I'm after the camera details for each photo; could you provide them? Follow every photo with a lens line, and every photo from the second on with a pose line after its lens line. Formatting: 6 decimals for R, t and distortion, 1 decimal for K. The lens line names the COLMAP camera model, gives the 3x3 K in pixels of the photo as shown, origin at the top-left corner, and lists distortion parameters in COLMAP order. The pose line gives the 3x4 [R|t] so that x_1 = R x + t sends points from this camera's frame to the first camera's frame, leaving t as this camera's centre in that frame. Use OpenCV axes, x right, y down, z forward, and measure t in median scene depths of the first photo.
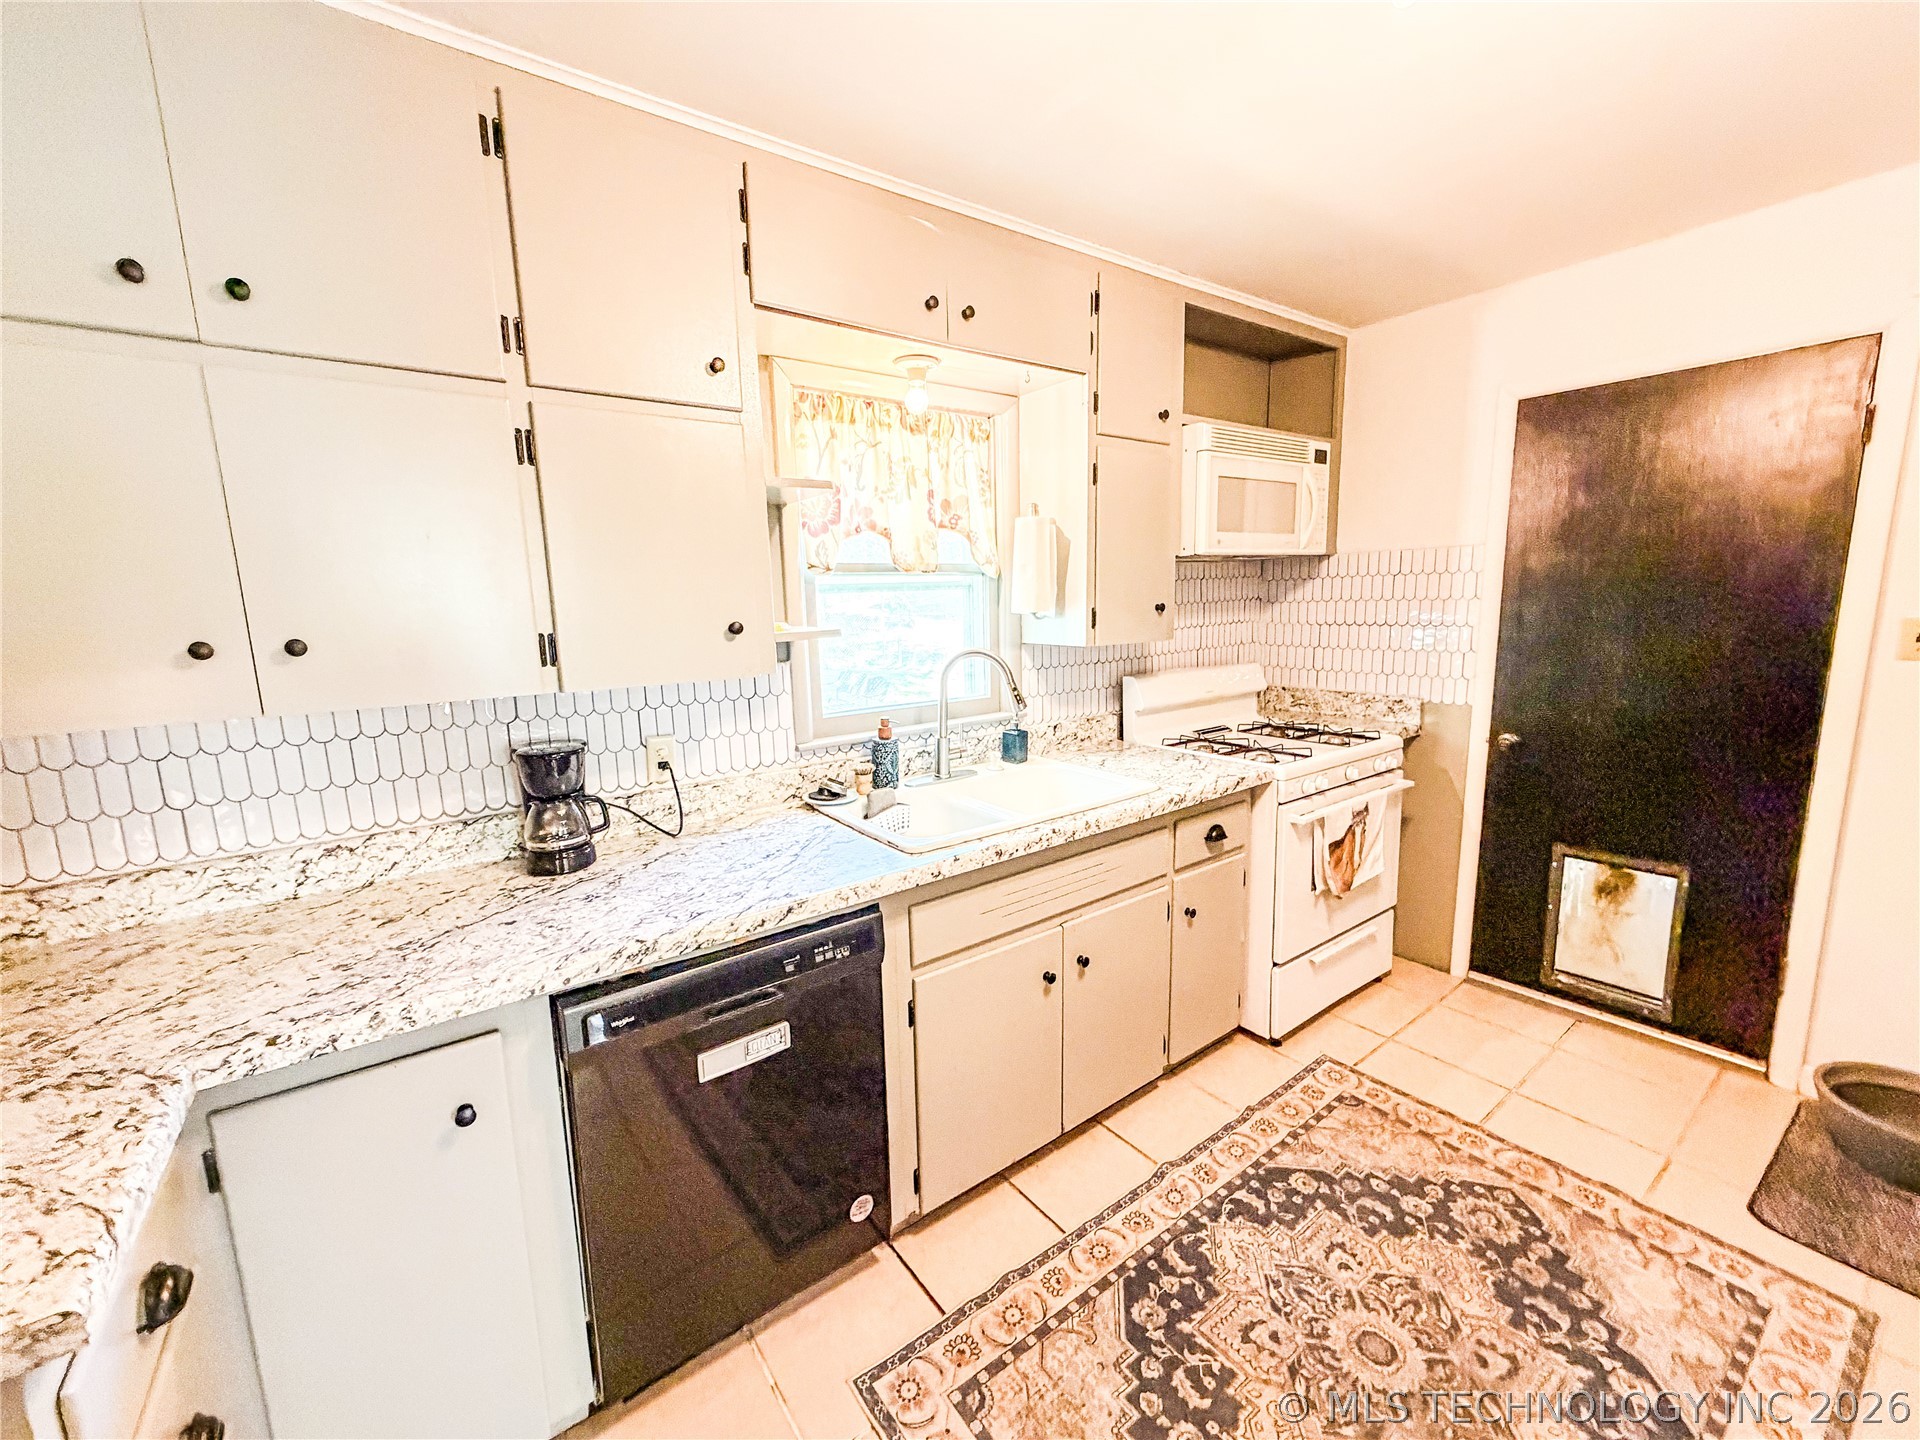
lens RADIAL K [[768.0, 0, 948.9], [0, 768.0, 729.0], [0, 0, 1]] dist [-0.000564, -0.000107]
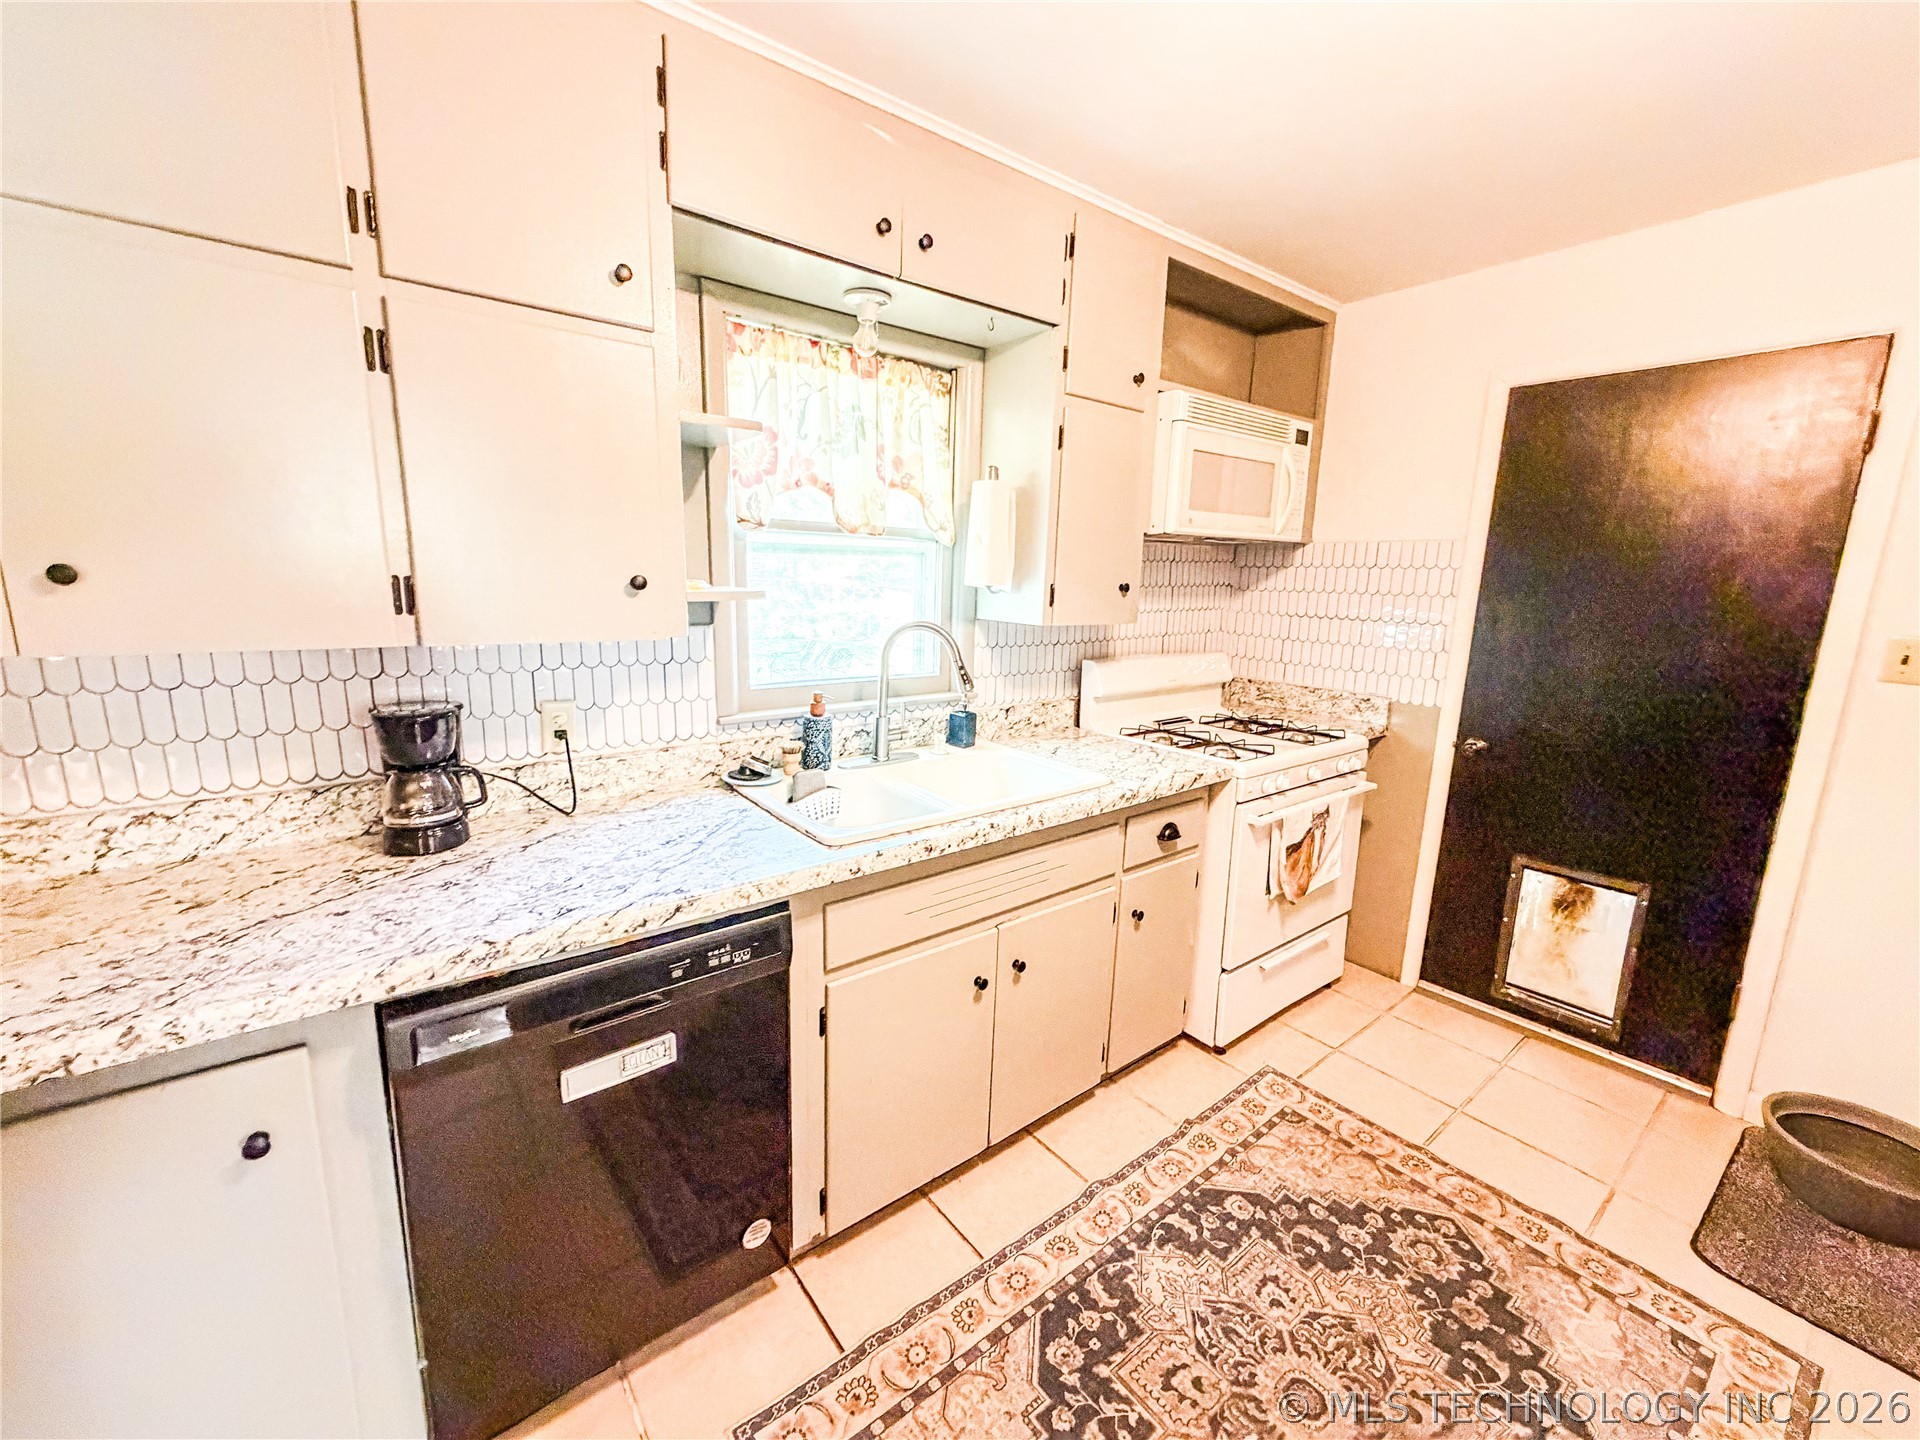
lens RADIAL K [[768.0, 0, 949.7], [0, 768.0, 729.5], [0, 0, 1]] dist [-0.000564, -0.000107]
pose [[0.998107, 0.045222, 0.041689, 0.045000], [-0.046504, 0.998458, 0.030307, -0.006658], [-0.040254, -0.032188, 0.998671, 0.099365]]
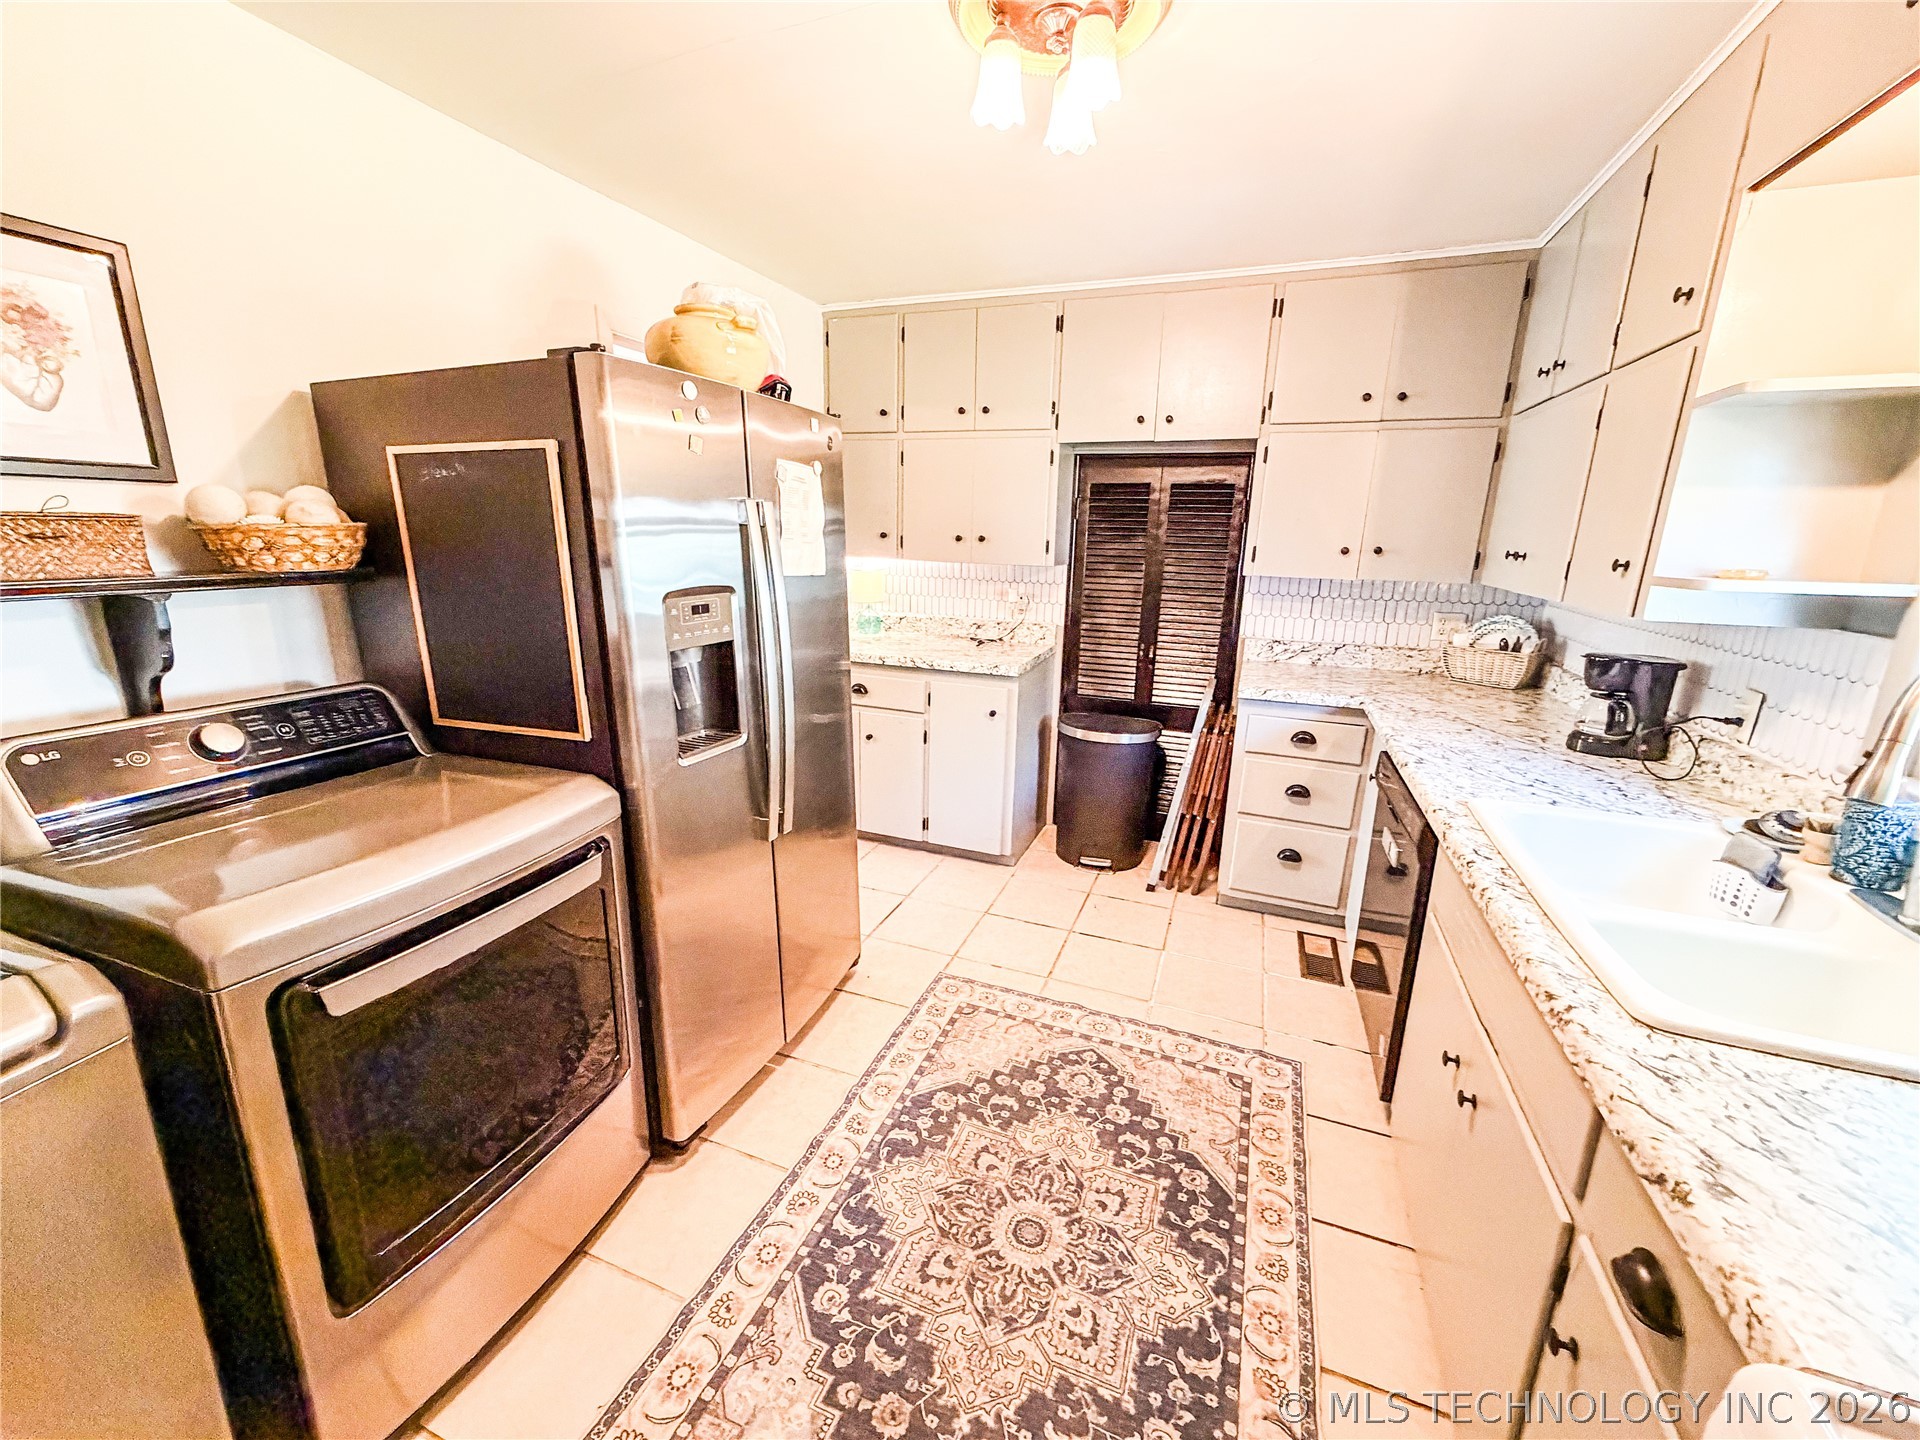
lens RADIAL K [[768.0, 0, 959.7], [0, 768.0, 717.5], [0, 0, 1]] dist [-0.000564, -0.000107]
pose [[-0.840073, 0.141142, -0.523790, 0.938984], [-0.084517, 0.919716, 0.383379, -0.243957], [0.535849, 0.366336, -0.760700, 1.276109]]
